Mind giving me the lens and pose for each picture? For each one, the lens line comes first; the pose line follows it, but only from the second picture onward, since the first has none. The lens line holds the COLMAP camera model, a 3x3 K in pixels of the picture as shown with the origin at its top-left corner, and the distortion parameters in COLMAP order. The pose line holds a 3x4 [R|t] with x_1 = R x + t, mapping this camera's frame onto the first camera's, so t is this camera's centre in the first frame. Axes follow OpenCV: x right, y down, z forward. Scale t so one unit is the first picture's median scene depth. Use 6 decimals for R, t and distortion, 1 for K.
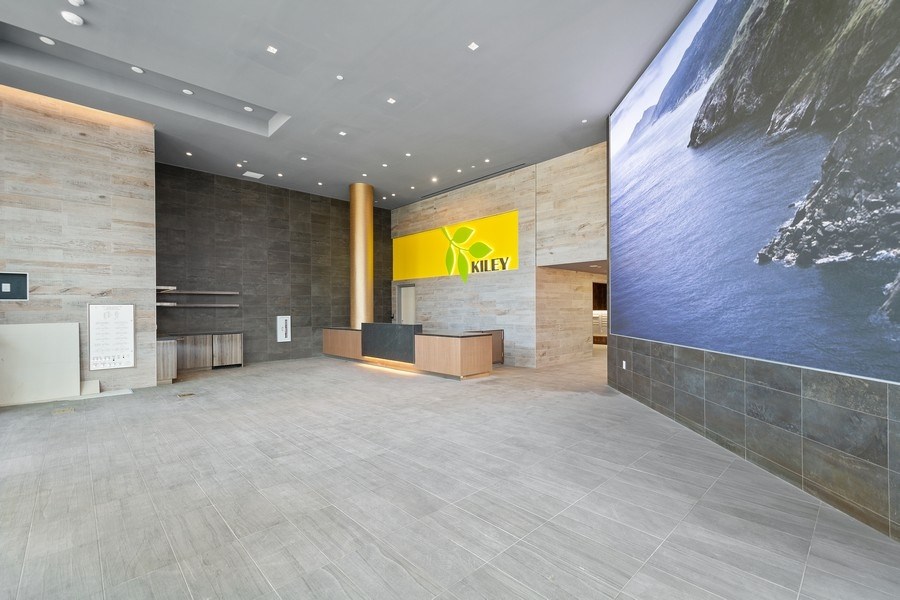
lens RADIAL K [[393.8, 0, 446.3], [0, 393.8, 308.0], [0, 0, 1]] dist [0.003906, -0.000129]
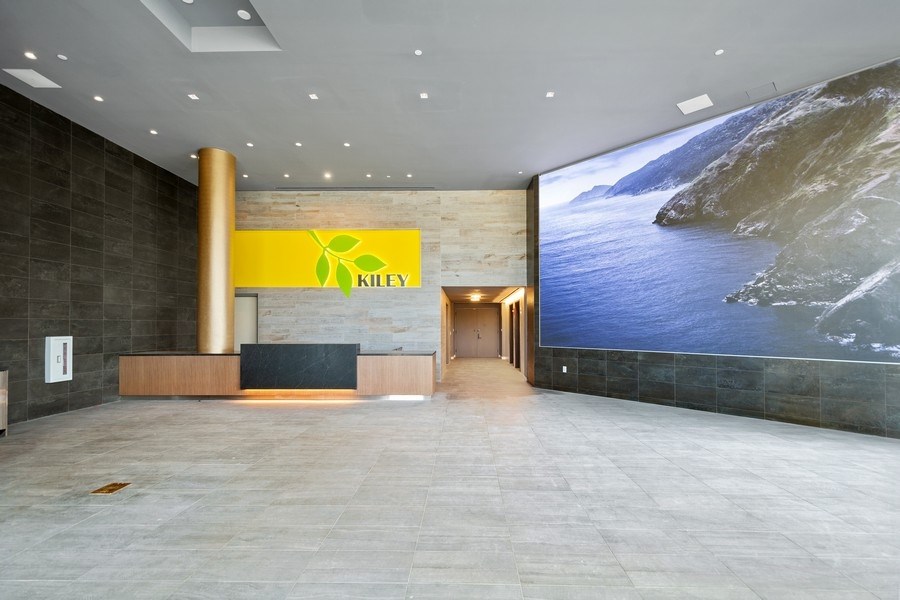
lens RADIAL K [[396.9, 0, 463.0], [0, 396.9, 317.9], [0, 0, 1]] dist [0.010495, -0.000248]
pose [[0.707183, 0.020337, 0.706738, -0.680955], [-0.006920, 0.999737, -0.021844, 0.003488], [-0.706997, 0.010557, 0.707138, 0.281564]]
